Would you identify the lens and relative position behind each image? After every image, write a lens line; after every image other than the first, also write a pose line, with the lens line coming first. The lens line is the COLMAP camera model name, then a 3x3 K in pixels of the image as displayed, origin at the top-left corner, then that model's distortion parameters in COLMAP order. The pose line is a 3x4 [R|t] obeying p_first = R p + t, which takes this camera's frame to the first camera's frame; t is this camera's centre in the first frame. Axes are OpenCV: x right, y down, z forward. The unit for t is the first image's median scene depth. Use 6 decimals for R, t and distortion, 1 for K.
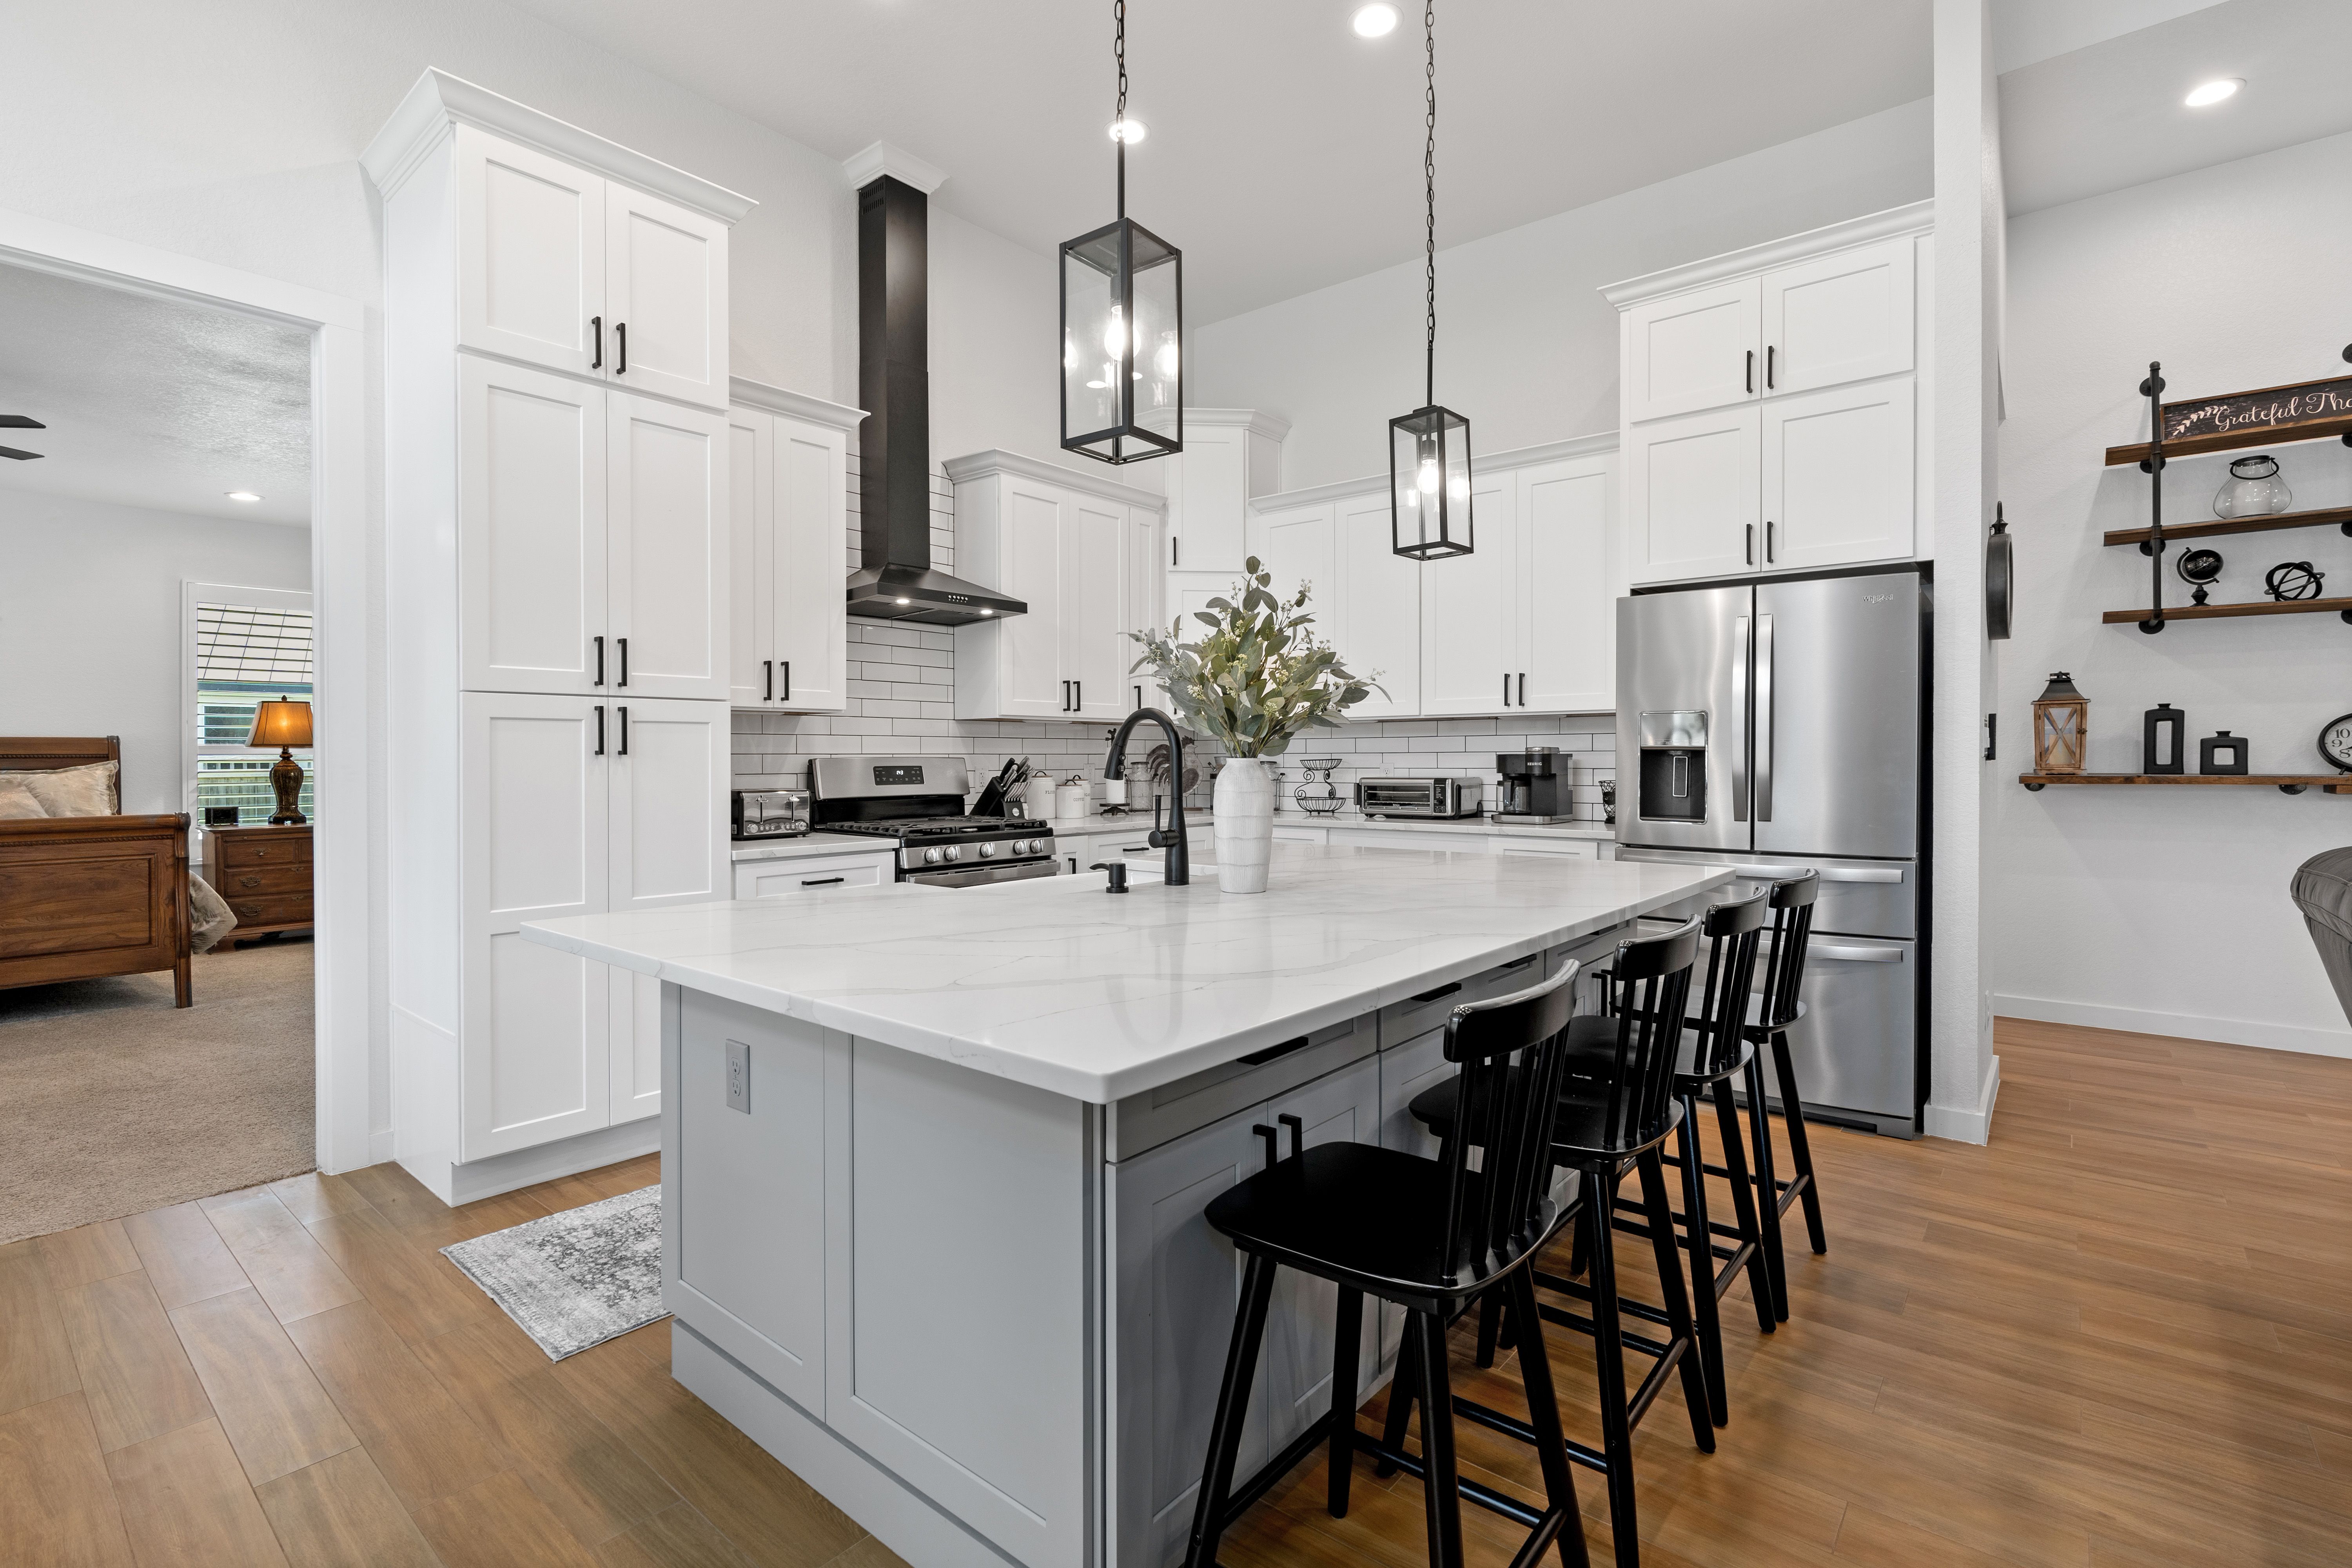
lens RADIAL K [[1089.8, 0, 1172.7], [0, 1089.8, 763.6], [0, 0, 1]] dist [-0.011027, 0.004141]
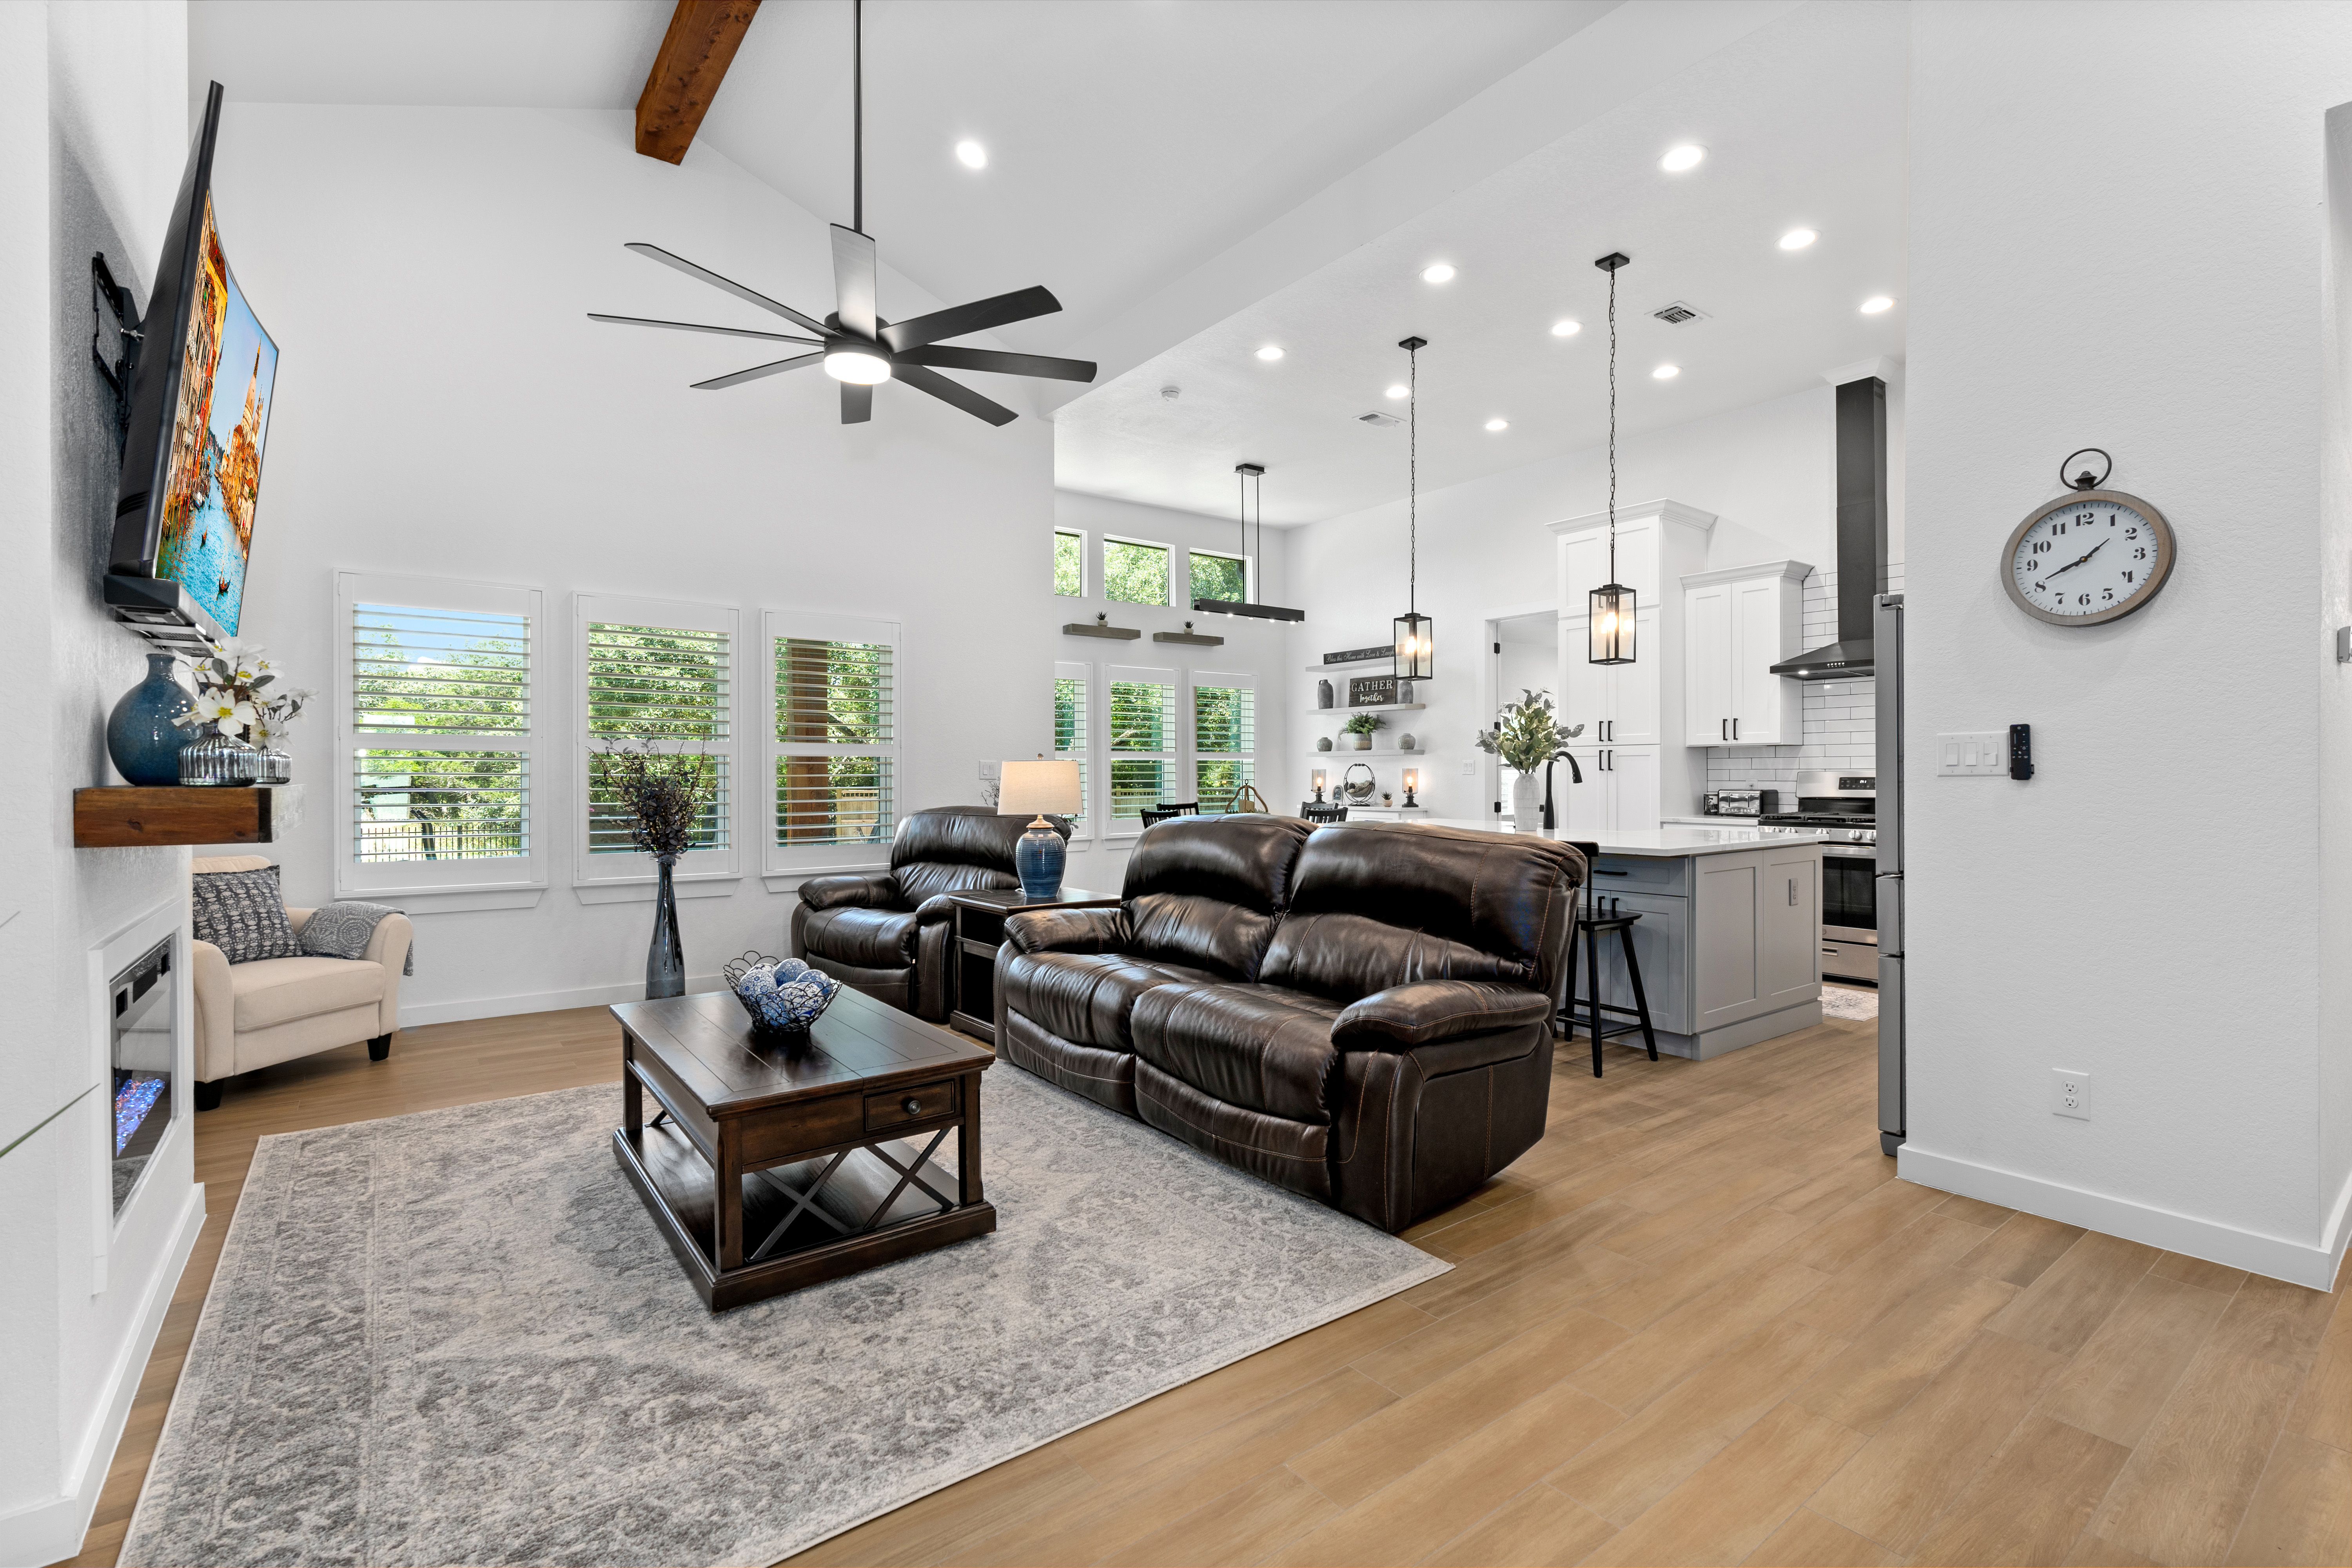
lens RADIAL K [[1061.5, 0, 1181.2], [0, 1061.5, 781.0], [0, 0, 1]] dist [-0.011207, 0.004795]
pose [[-0.218169, 0.011861, -0.975839, 1.352295], [-0.001132, 0.999922, 0.012407, -0.009132], [0.975910, 0.003811, -0.218138, 0.424782]]
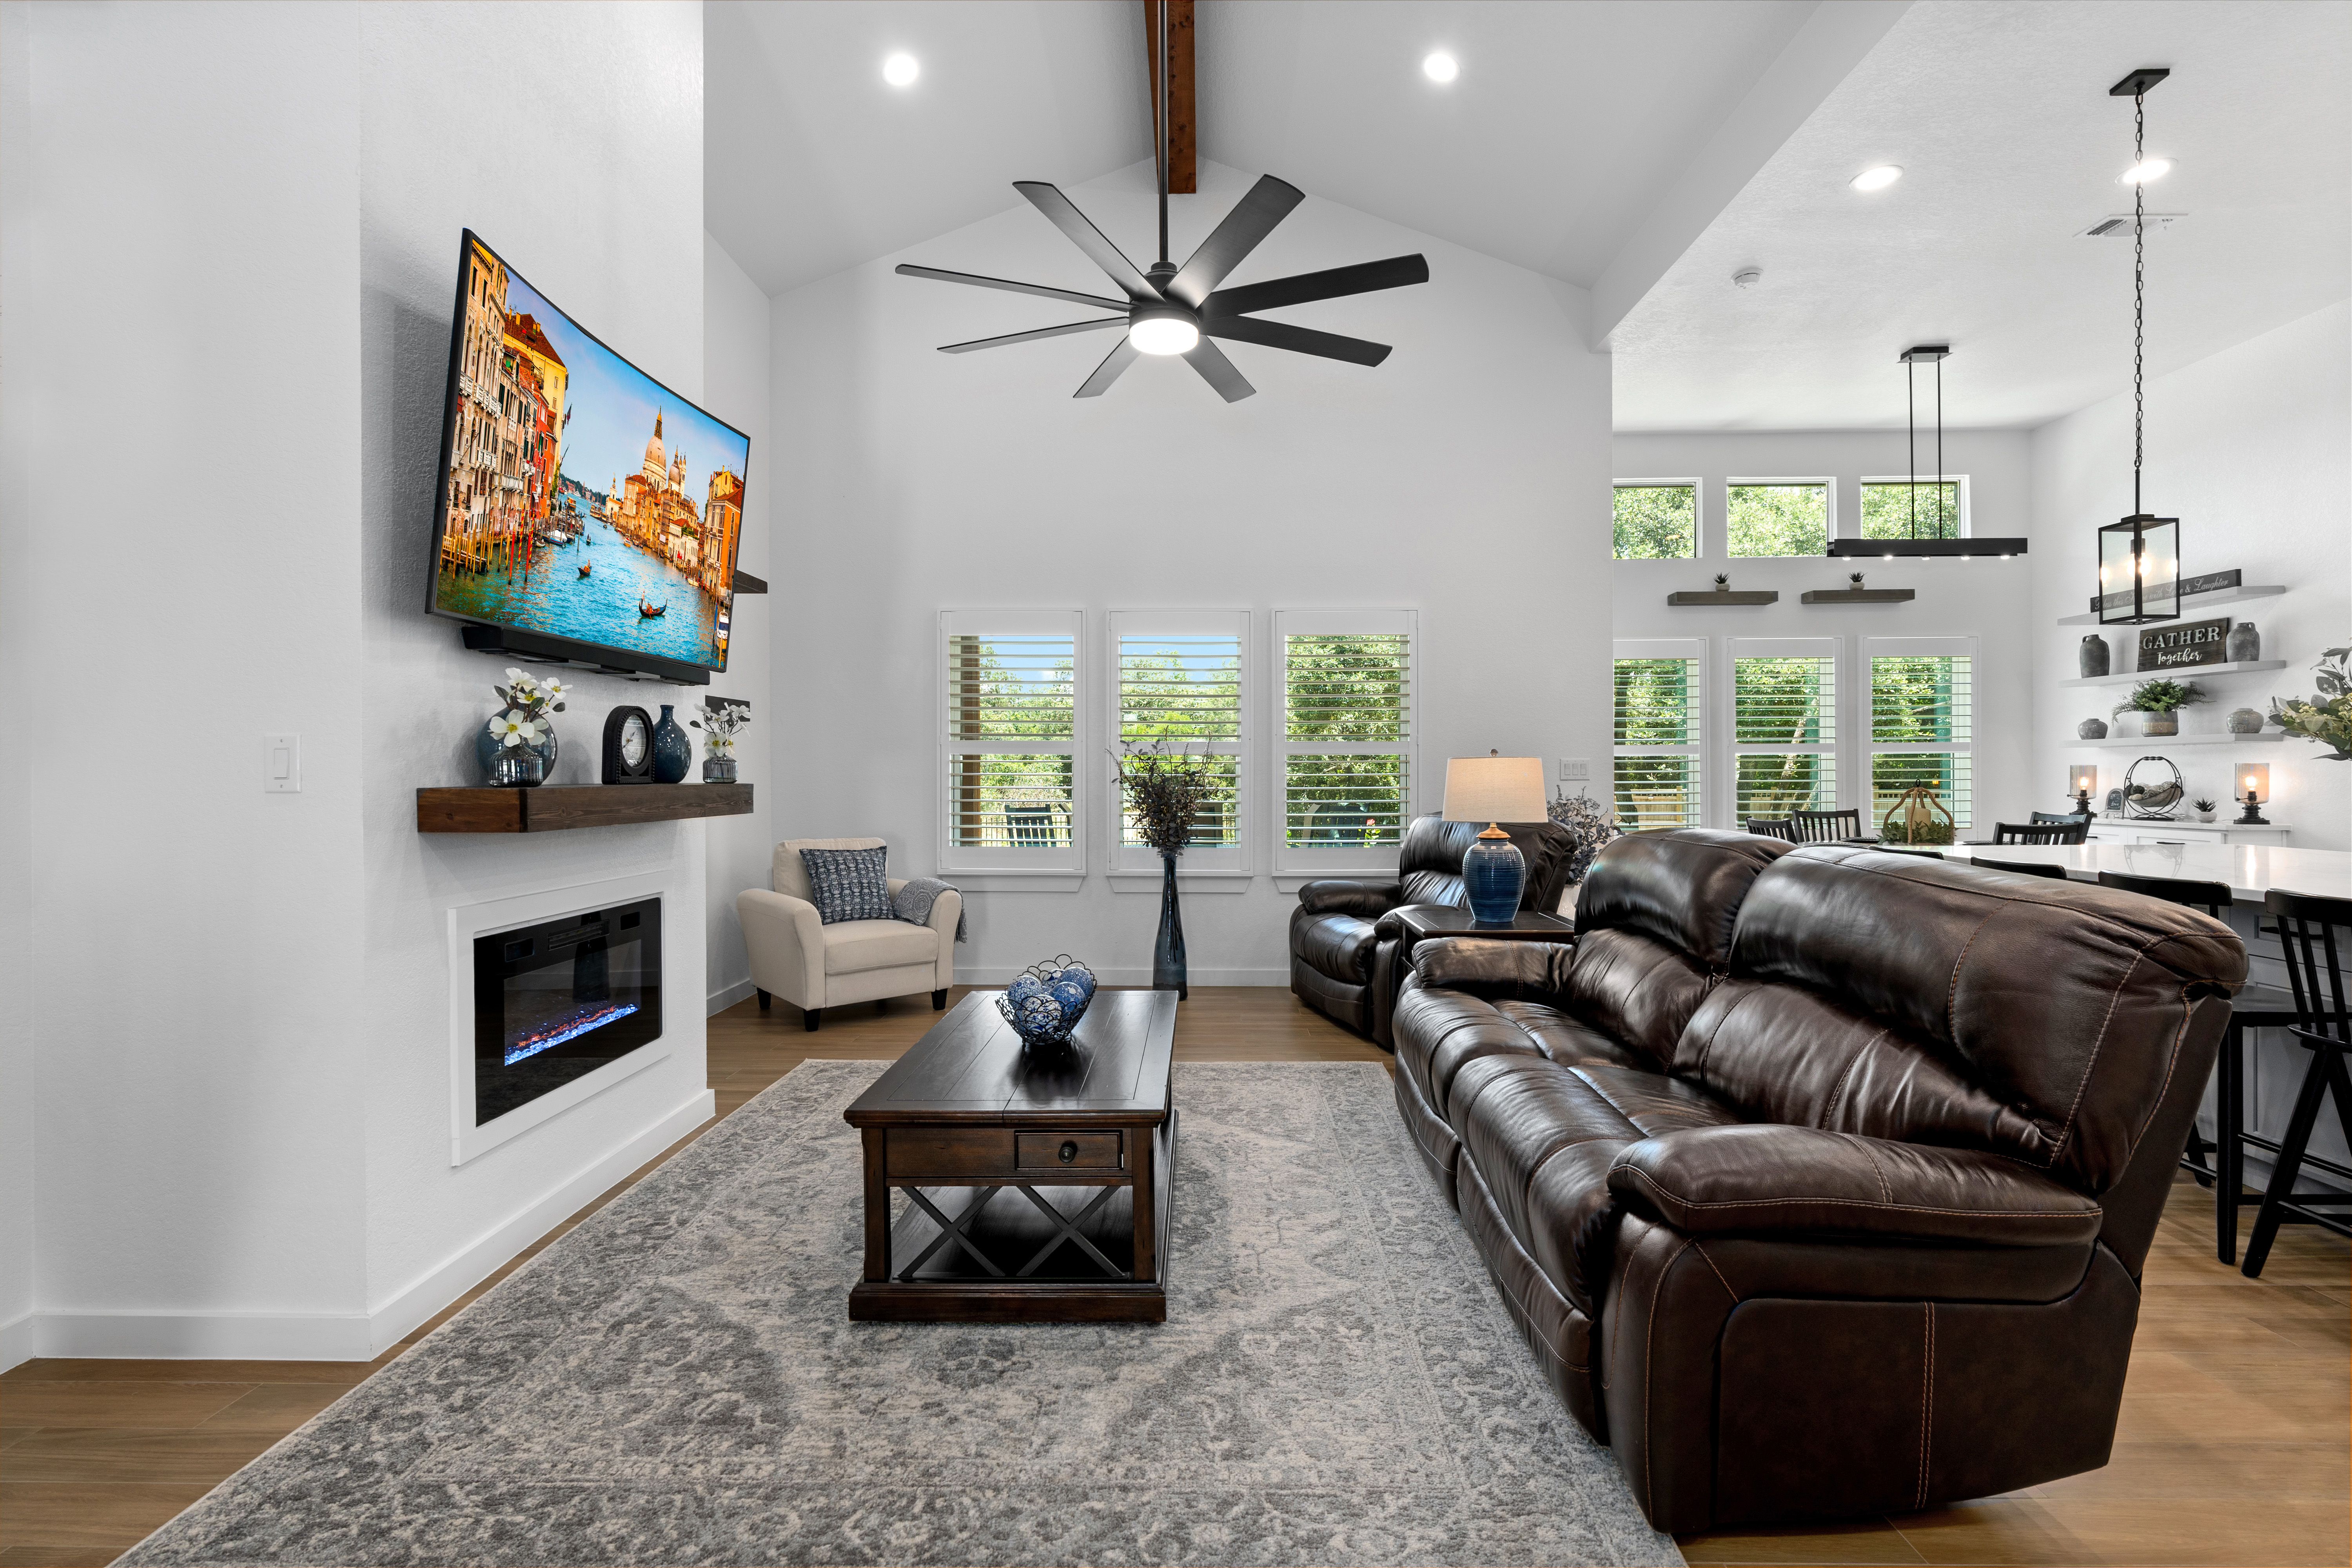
lens RADIAL K [[1061.5, 0, 1181.2], [0, 1061.5, 781.0], [0, 0, 1]] dist [-0.011207, 0.004795]
pose [[-0.776393, 0.011986, -0.630135, 1.093079], [0.004687, 0.999901, 0.013244, -0.009642], [0.630232, 0.007330, -0.776373, 0.589217]]
